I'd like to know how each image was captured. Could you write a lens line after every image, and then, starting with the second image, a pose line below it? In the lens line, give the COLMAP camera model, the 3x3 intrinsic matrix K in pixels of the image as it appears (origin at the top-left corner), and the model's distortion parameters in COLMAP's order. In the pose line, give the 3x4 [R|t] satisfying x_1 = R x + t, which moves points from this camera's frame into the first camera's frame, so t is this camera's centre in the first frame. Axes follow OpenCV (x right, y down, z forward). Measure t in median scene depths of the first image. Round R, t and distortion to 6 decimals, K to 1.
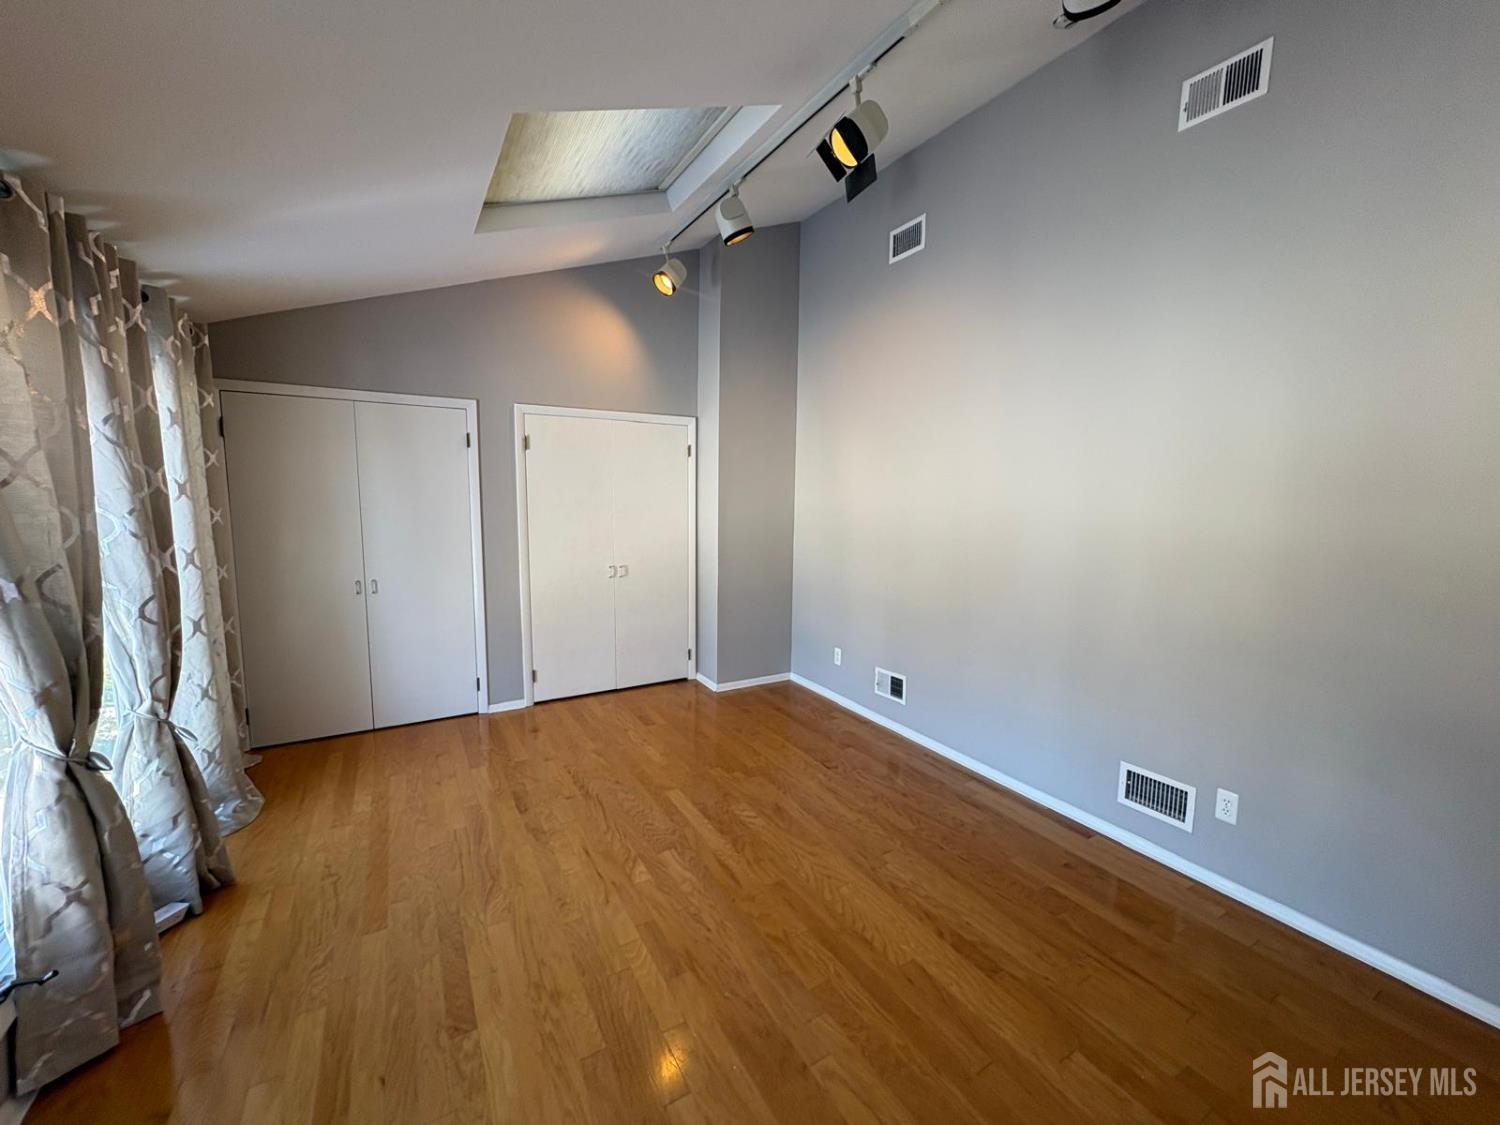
lens RADIAL K [[596.8, 0, 749.1], [0, 596.8, 564.7], [0, 0, 1]] dist [0.004153, 0.000257]
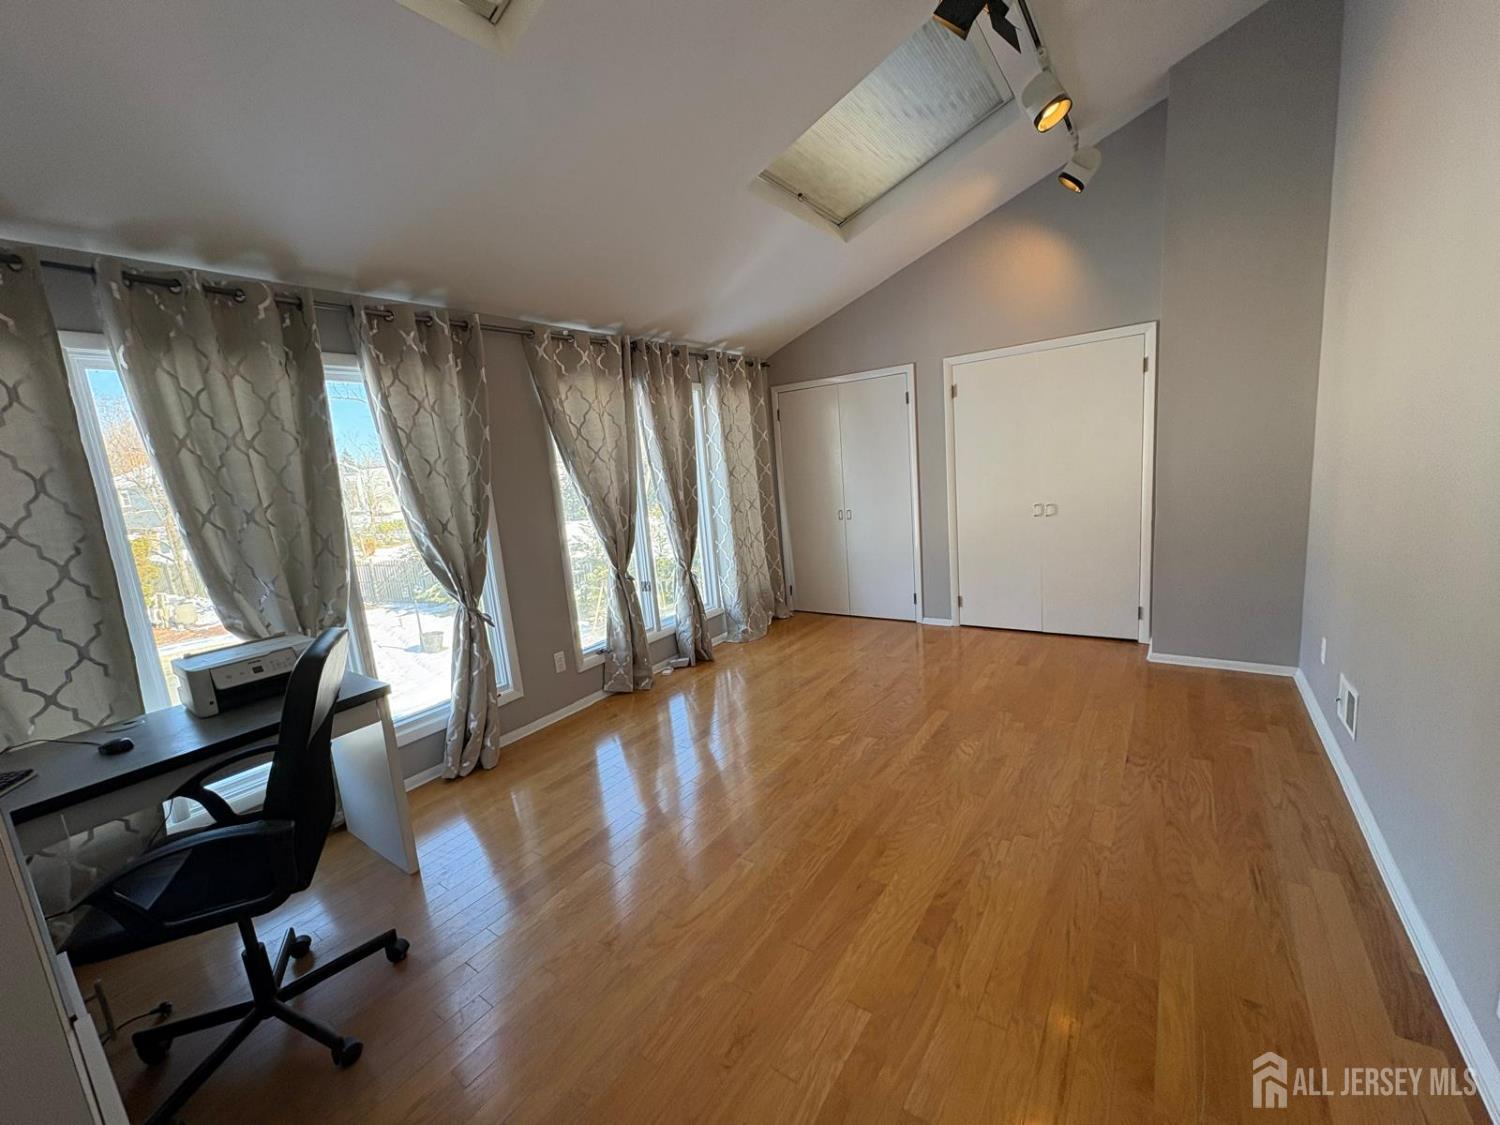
lens RADIAL K [[596.8, 0, 749.3], [0, 596.8, 562.6], [0, 0, 1]] dist [0.004153, 0.000257]
pose [[0.400819, 0.103471, -0.910296, 0.561971], [-0.024370, 0.994454, 0.102306, 0.009974], [0.915833, -0.018823, 0.401117, 0.209320]]
